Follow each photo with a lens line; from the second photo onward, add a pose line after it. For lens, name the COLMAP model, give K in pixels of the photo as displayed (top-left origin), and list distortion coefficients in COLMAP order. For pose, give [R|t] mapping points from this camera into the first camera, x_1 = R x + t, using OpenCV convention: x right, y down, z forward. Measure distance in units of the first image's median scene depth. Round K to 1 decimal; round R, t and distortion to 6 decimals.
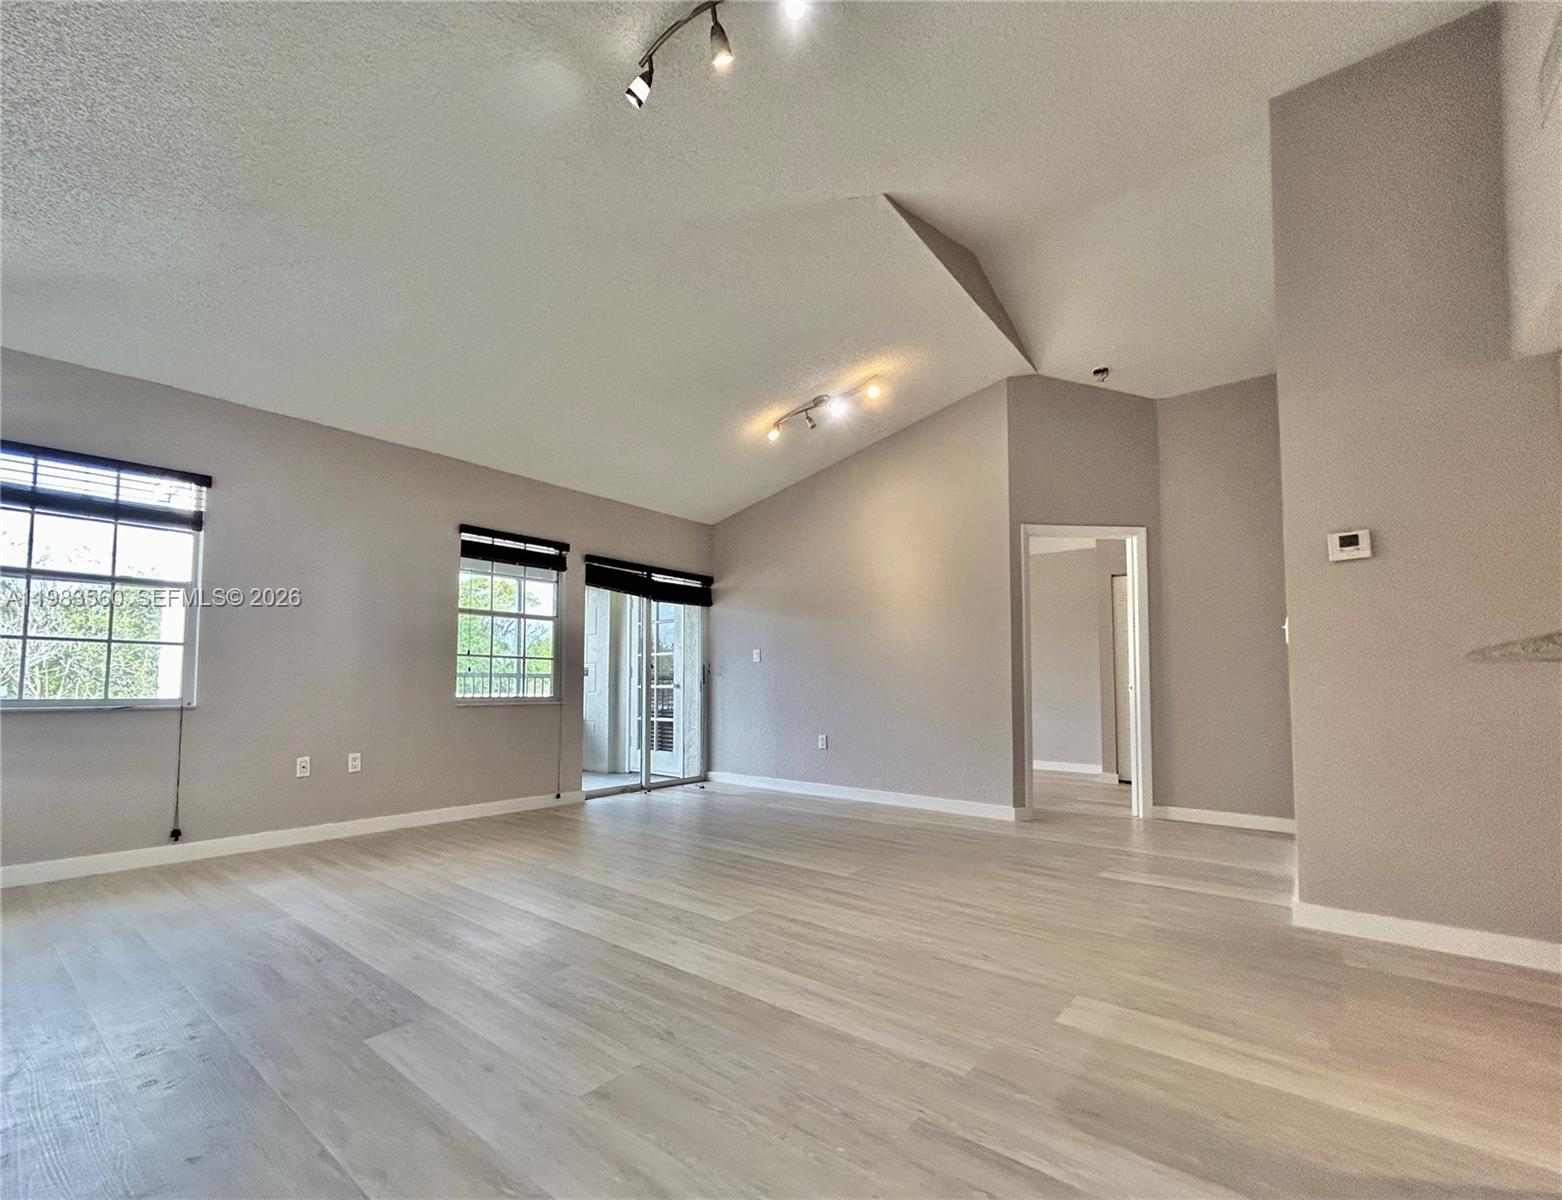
lens RADIAL K [[703.0, 0, 703.9], [0, 703.0, 647.0], [0, 0, 1]] dist [-0.003141, -0.000260]
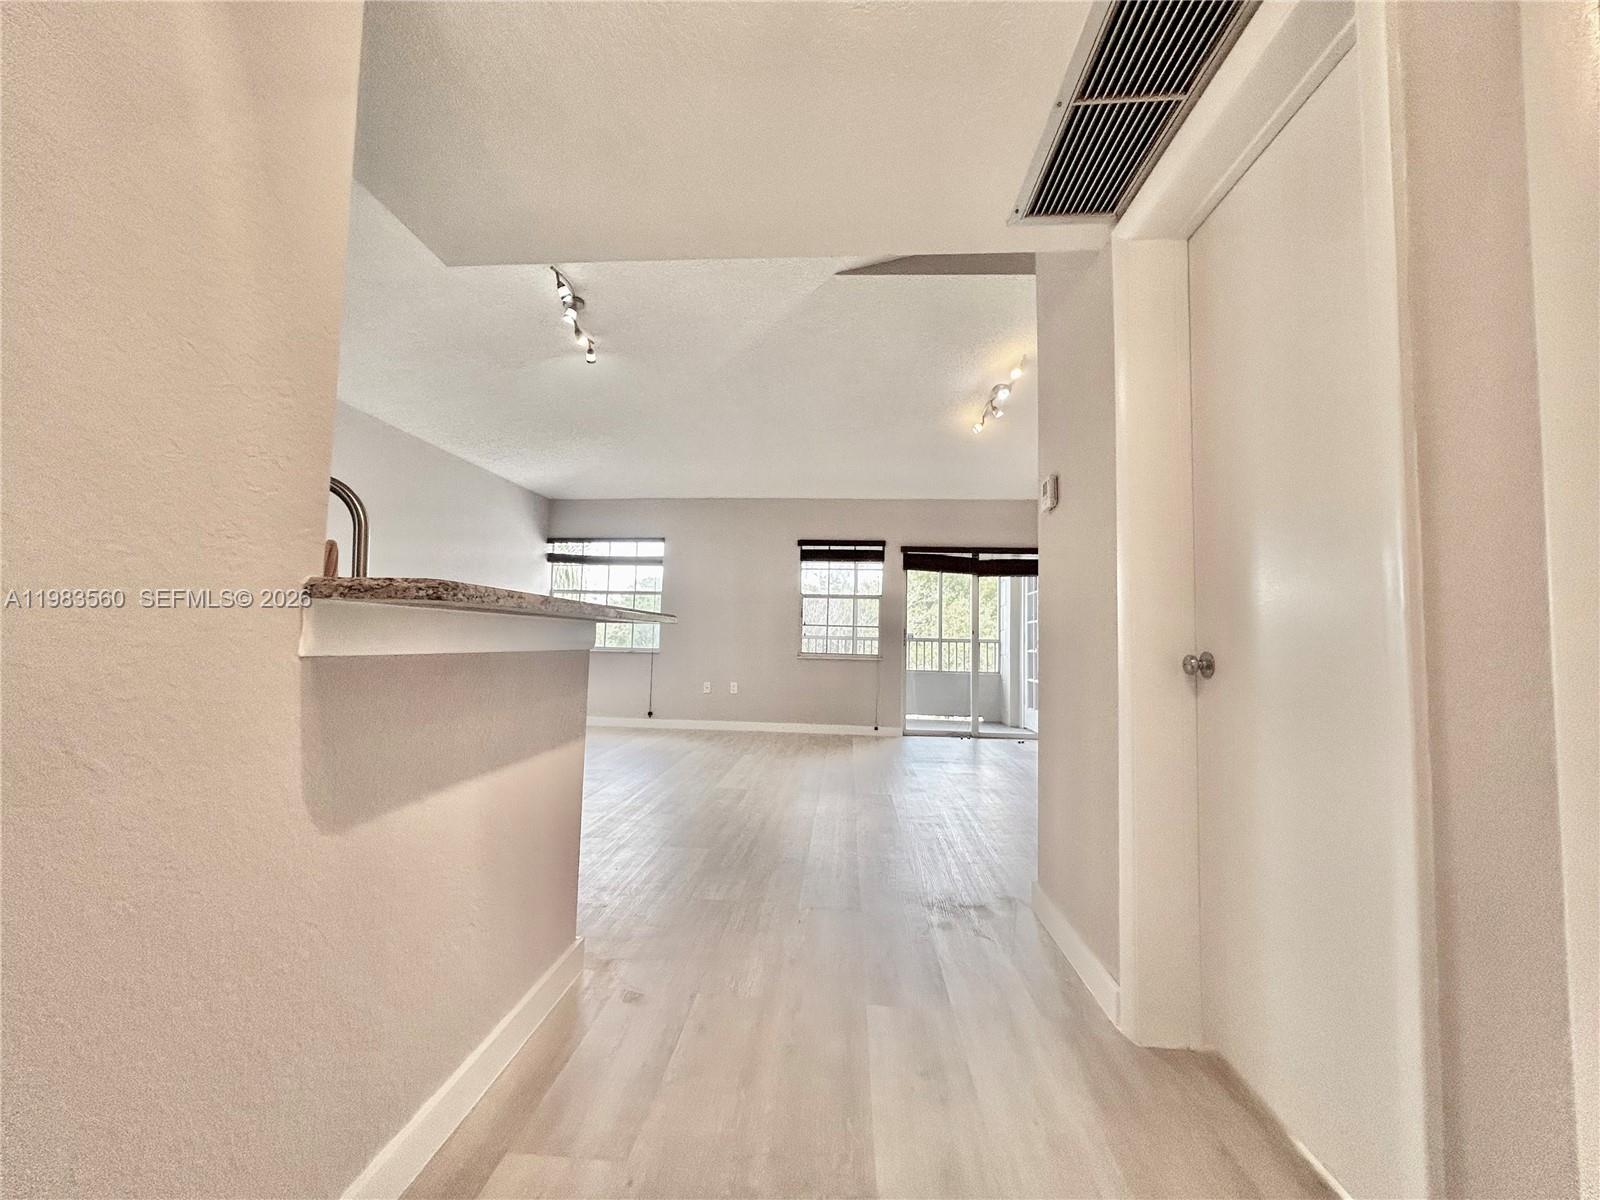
lens RADIAL K [[652.7, 0, 801.8], [0, 652.7, 598.3], [0, 0, 1]] dist [-0.001192, 0.000740]
pose [[0.608747, -0.043854, -0.792151, 0.771888], [0.020640, 0.999009, -0.039444, 0.009465], [0.793096, 0.007661, 0.609049, 0.134258]]
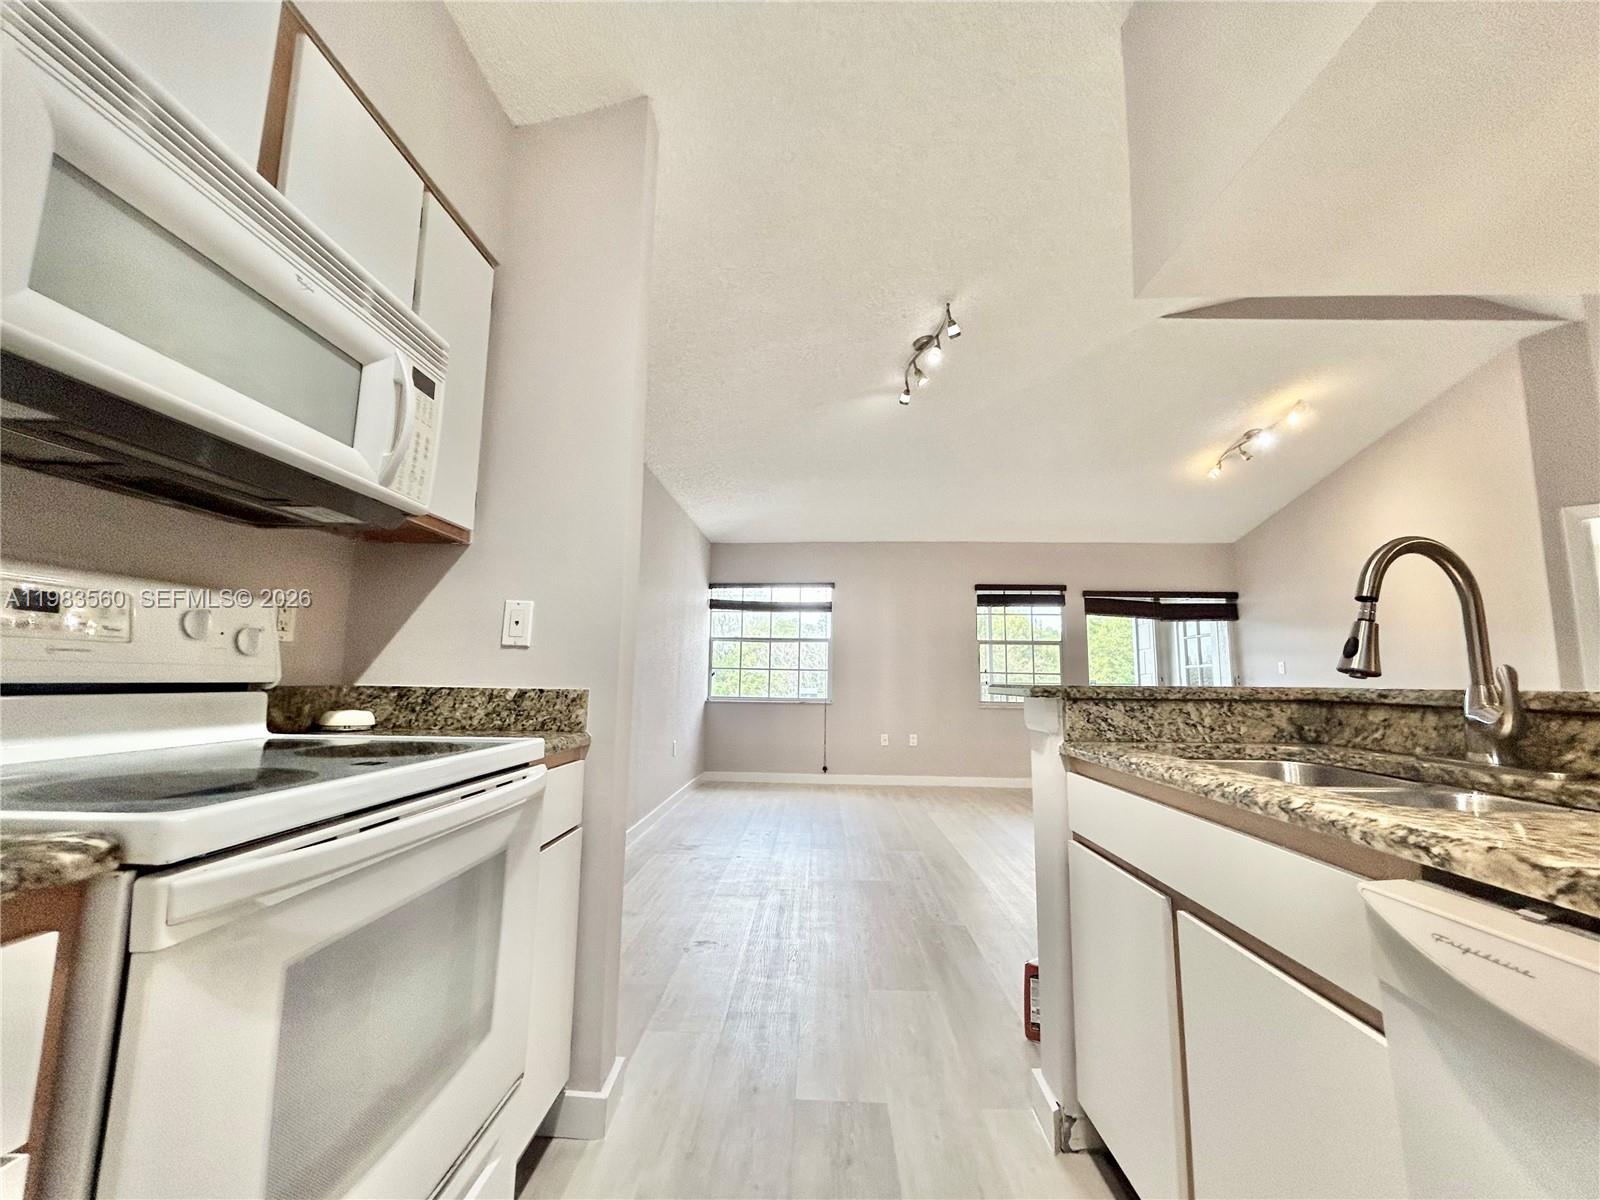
lens RADIAL K [[652.7, 0, 801.8], [0, 652.7, 598.3], [0, 0, 1]] dist [-0.001192, 0.000740]
pose [[0.646571, -0.095287, -0.756879, 0.455067], [0.030211, 0.994588, -0.099405, -0.018558], [0.762255, 0.041407, 0.645951, -0.174523]]
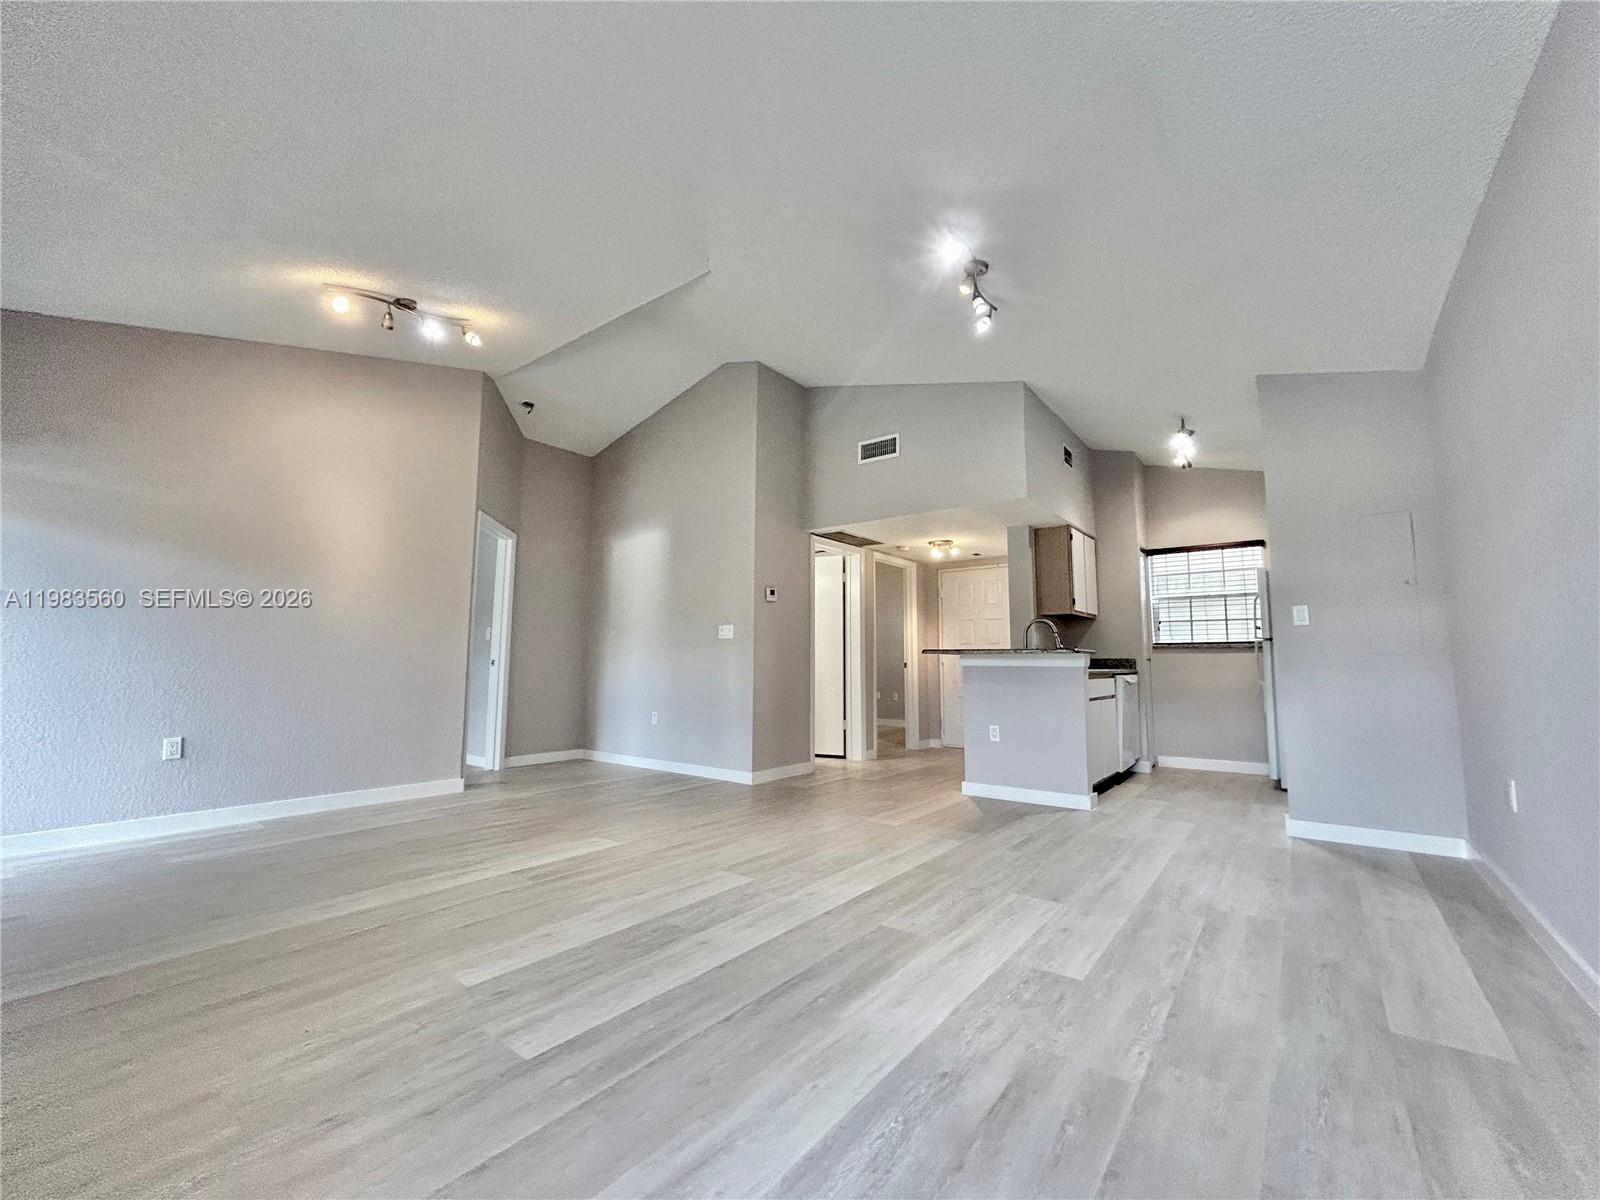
lens RADIAL K [[652.7, 0, 801.8], [0, 652.7, 598.3], [0, 0, 1]] dist [-0.001192, 0.000740]
pose [[-0.072771, 0.097188, 0.992602, -0.571127], [-0.056012, 0.993272, -0.101360, 0.033376], [-0.995775, -0.062974, -0.066838, 0.575769]]
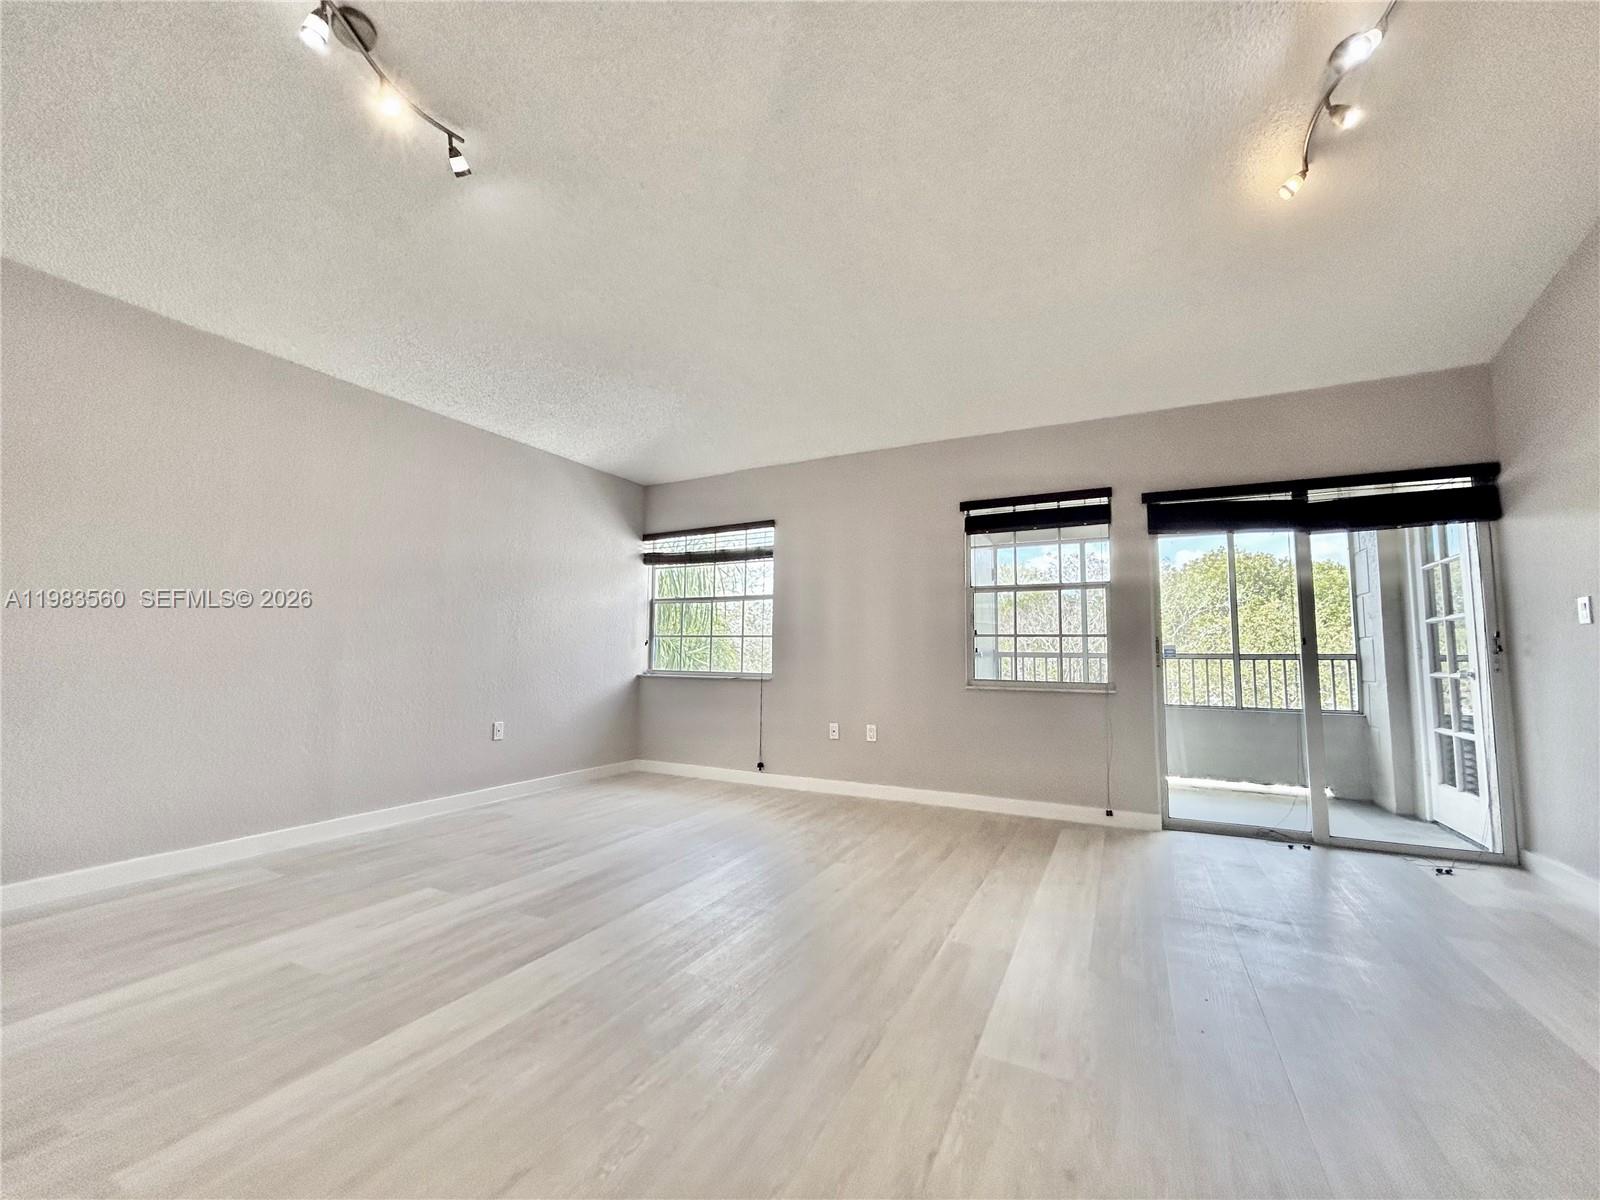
lens RADIAL K [[652.7, 0, 801.8], [0, 652.7, 598.3], [0, 0, 1]] dist [-0.001192, 0.000740]
pose [[0.261618, -0.089285, -0.961033, 0.450956], [0.041197, 0.995838, -0.081304, 0.023625], [0.964292, -0.018321, 0.264207, 0.533875]]
